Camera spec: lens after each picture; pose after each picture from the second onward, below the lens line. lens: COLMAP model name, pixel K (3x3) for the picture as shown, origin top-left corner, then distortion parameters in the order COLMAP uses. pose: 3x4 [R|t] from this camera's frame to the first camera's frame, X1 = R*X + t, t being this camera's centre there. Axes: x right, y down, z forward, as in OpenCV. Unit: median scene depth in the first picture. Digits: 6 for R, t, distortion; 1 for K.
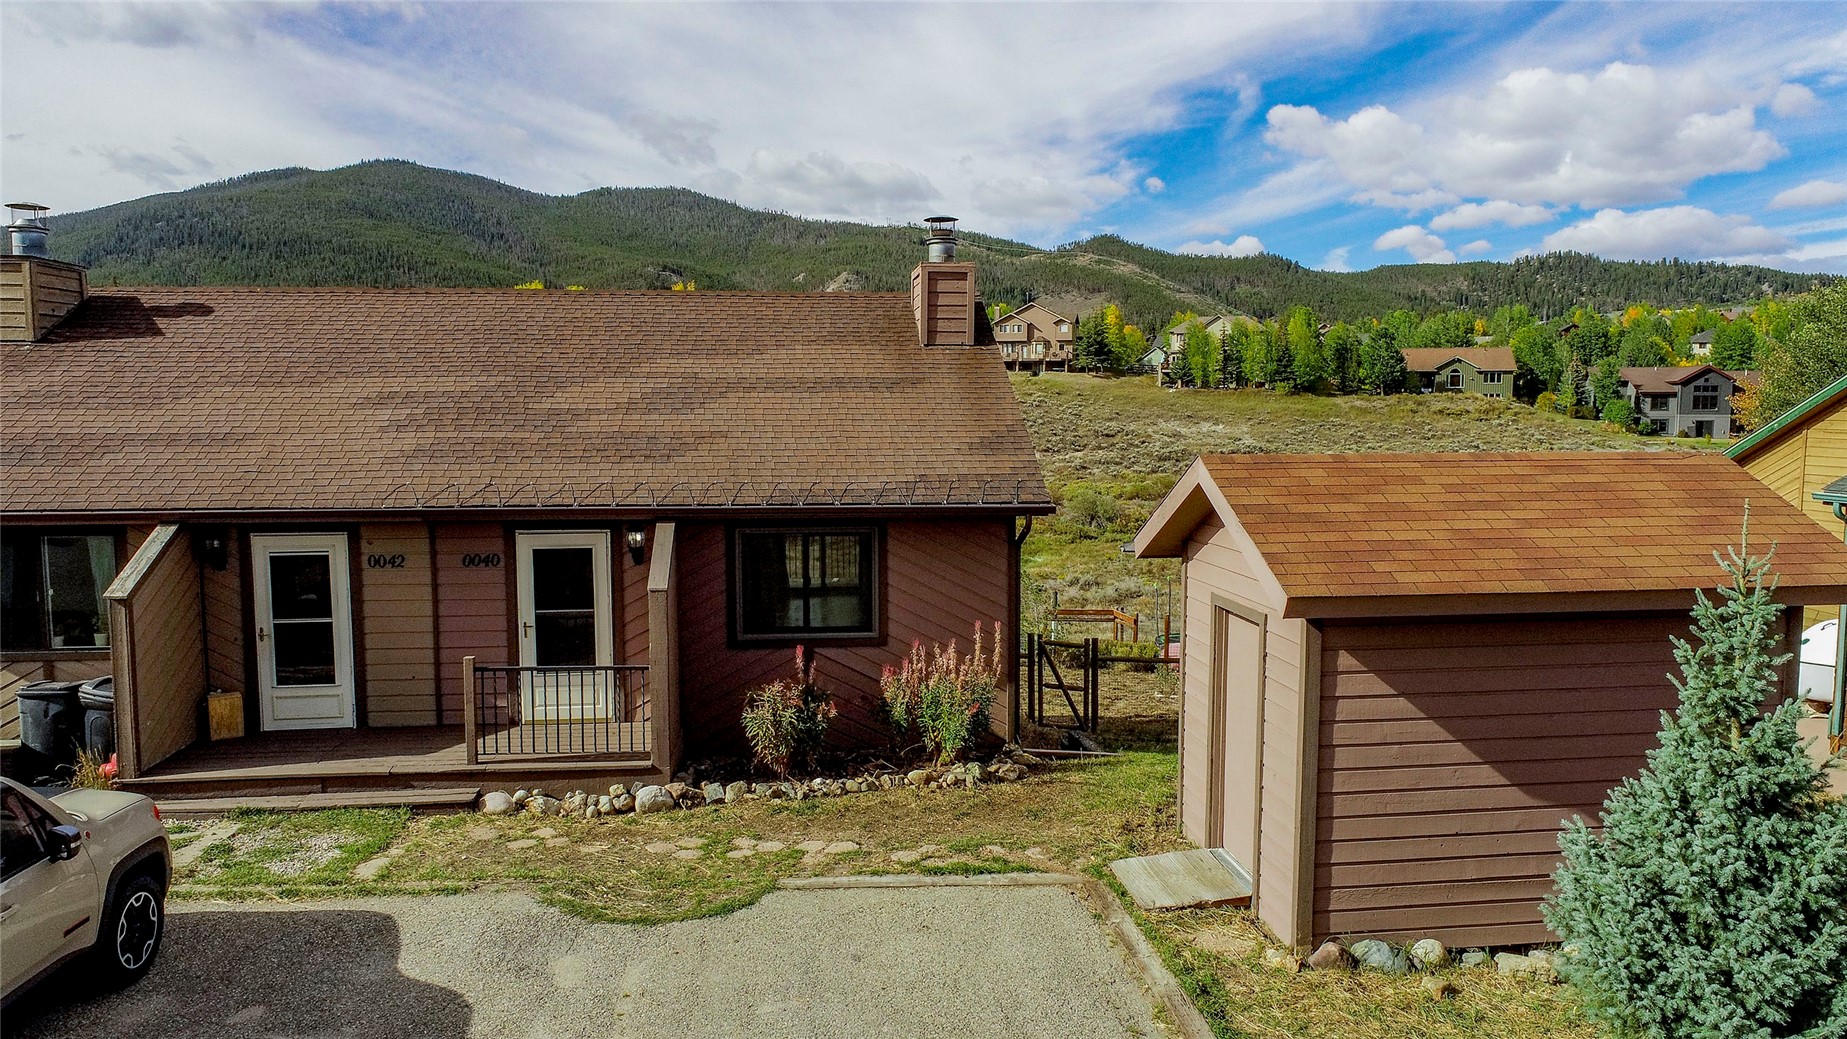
lens RADIAL K [[1267.2, 0, 920.5], [0, 1267.2, 523.3], [0, 0, 1]] dist [-0.012346, 0.006992]
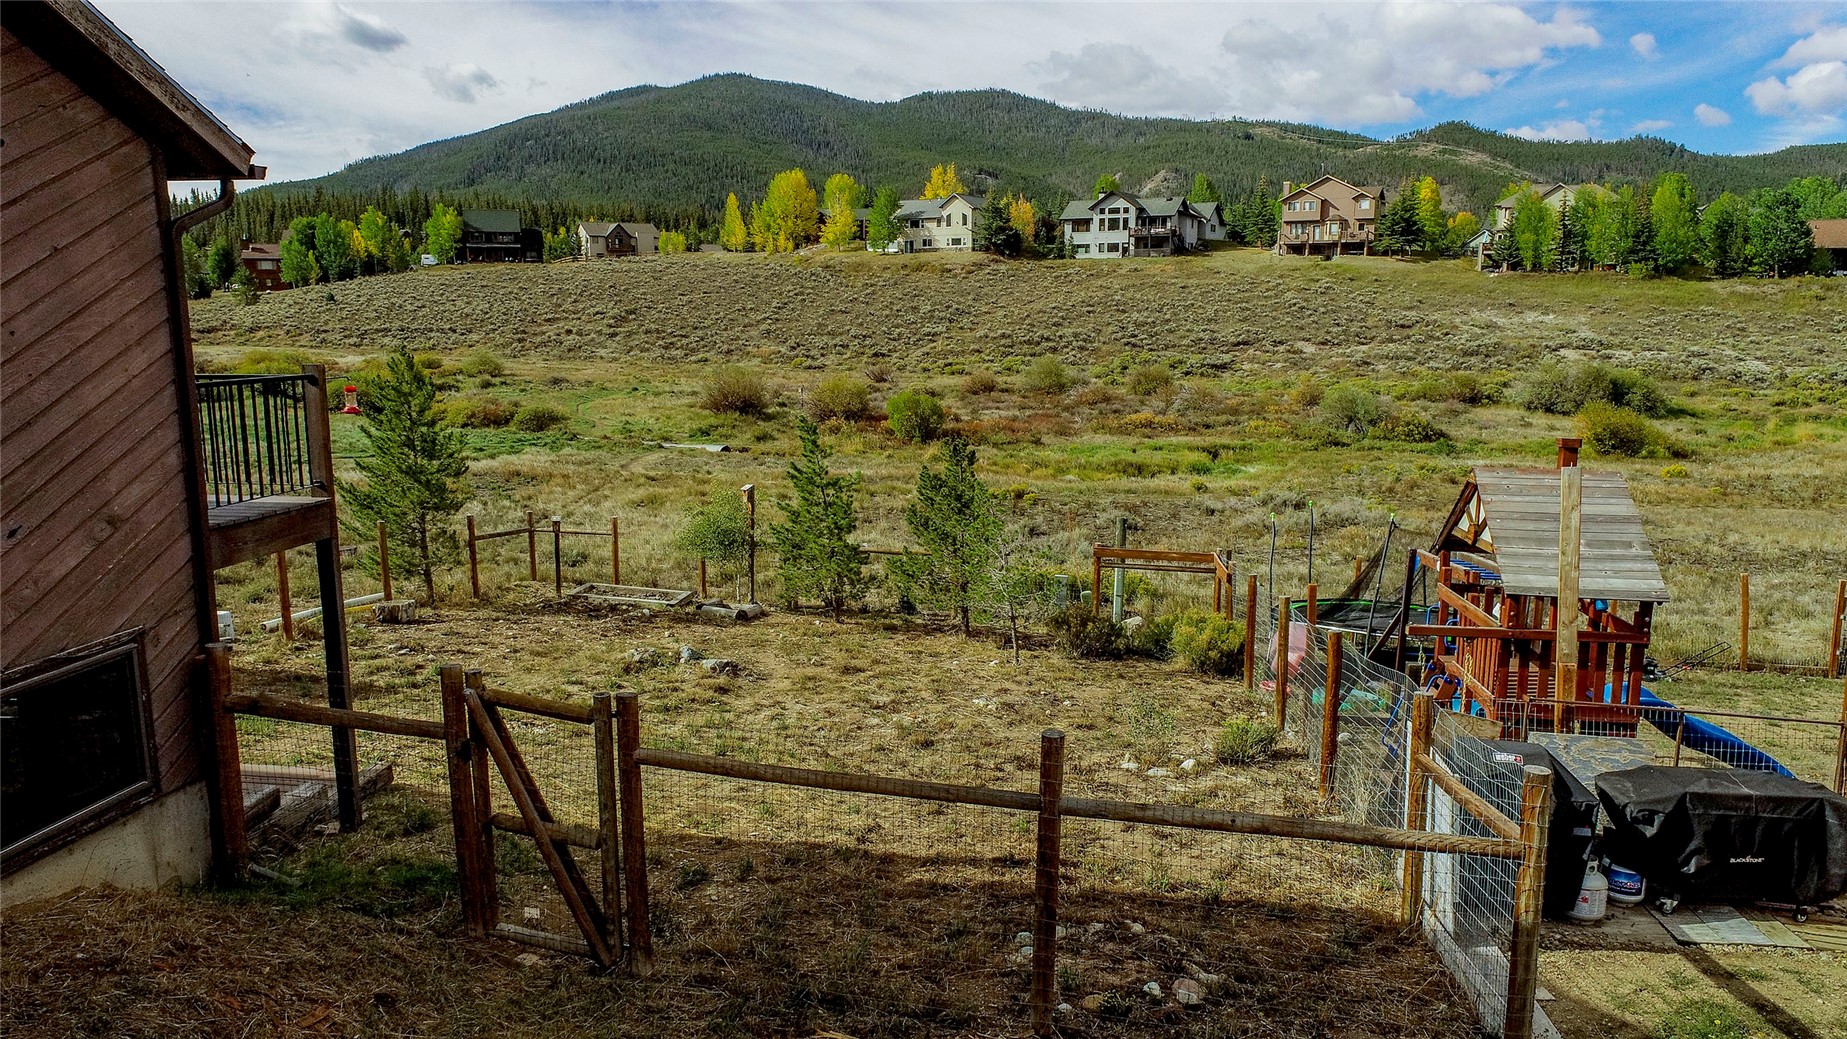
lens RADIAL K [[1253.4, 0, 920.3], [0, 1253.4, 523.8], [0, 0, 1]] dist [-0.011266, 0.005151]
pose [[0.969369, 0.040343, -0.242273, 0.037468], [-0.021829, 0.996665, 0.078625, 0.002660], [0.244637, -0.070928, 0.967017, 0.093152]]
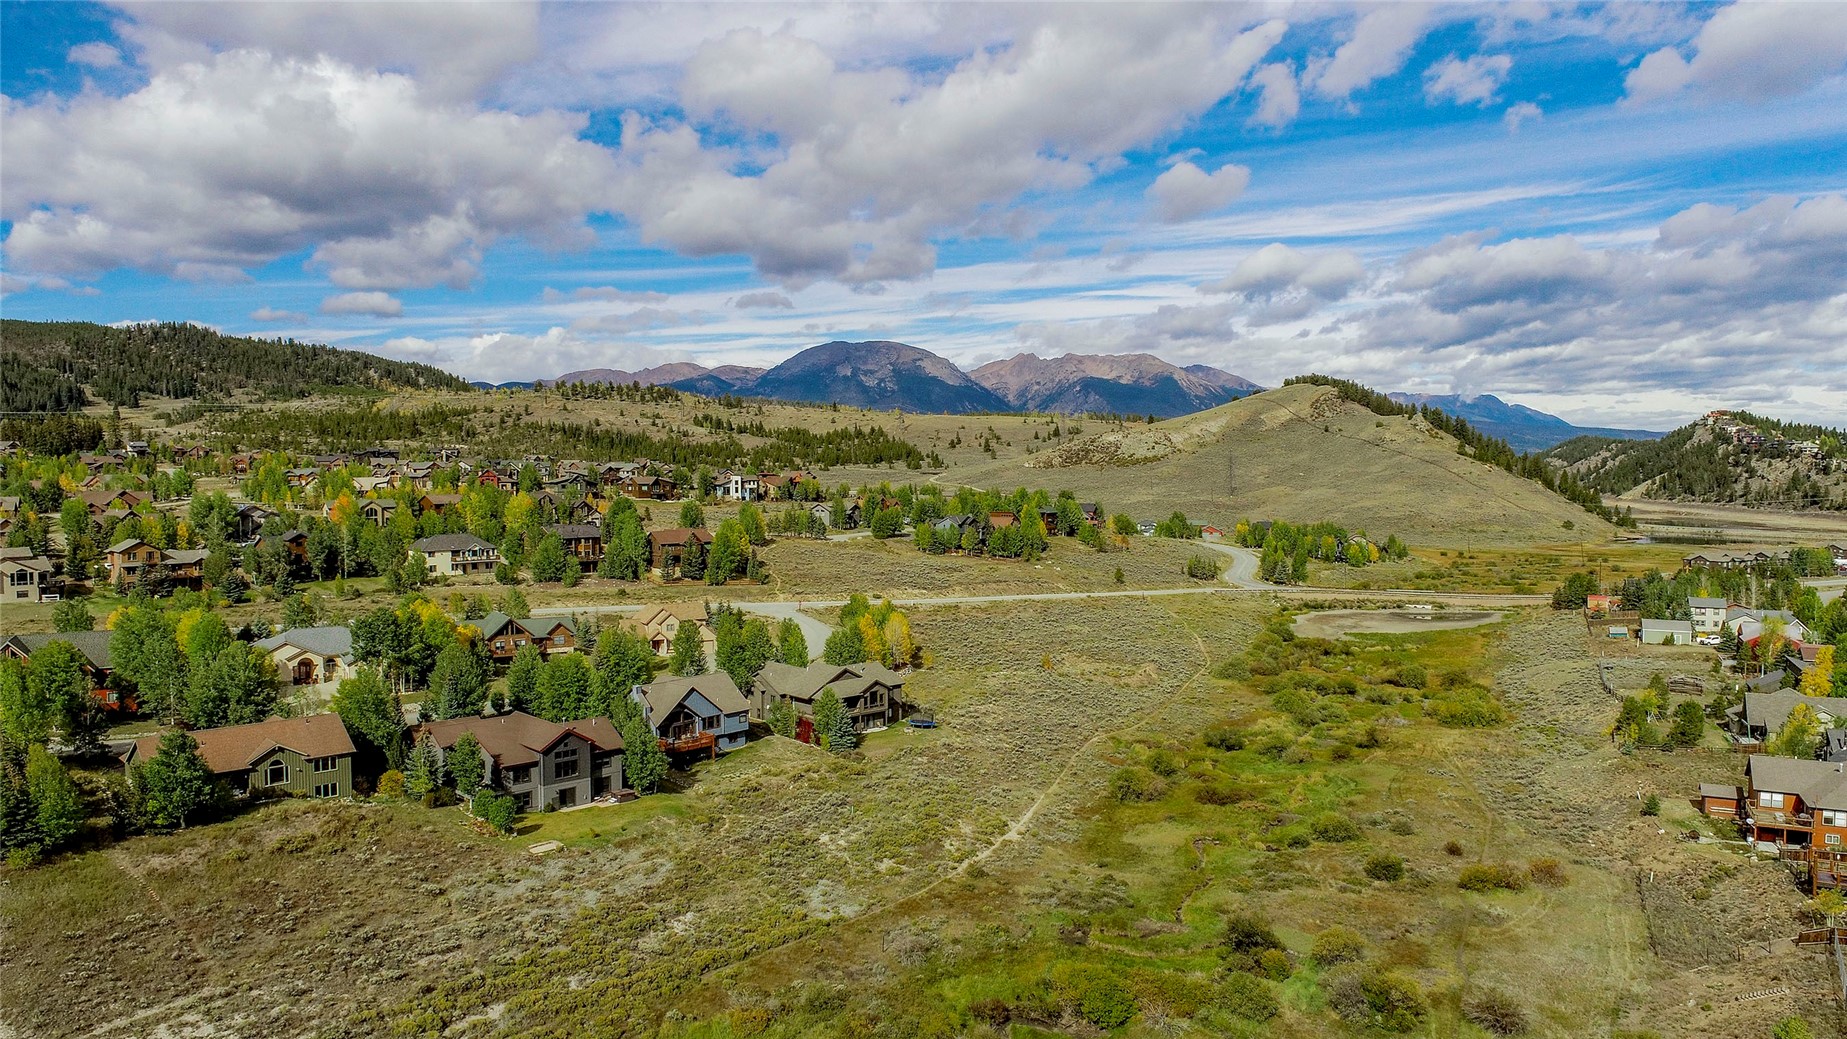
lens RADIAL K [[1246.8, 0, 923.5], [0, 1246.8, 519.5], [0, 0, 1]] dist [-0.007625, 0.000589]
pose [[0.531279, -0.041856, 0.846162, 0.008232], [0.079799, 0.996811, -0.000795, -0.230124], [-0.843430, 0.067945, 0.532925, 0.269037]]
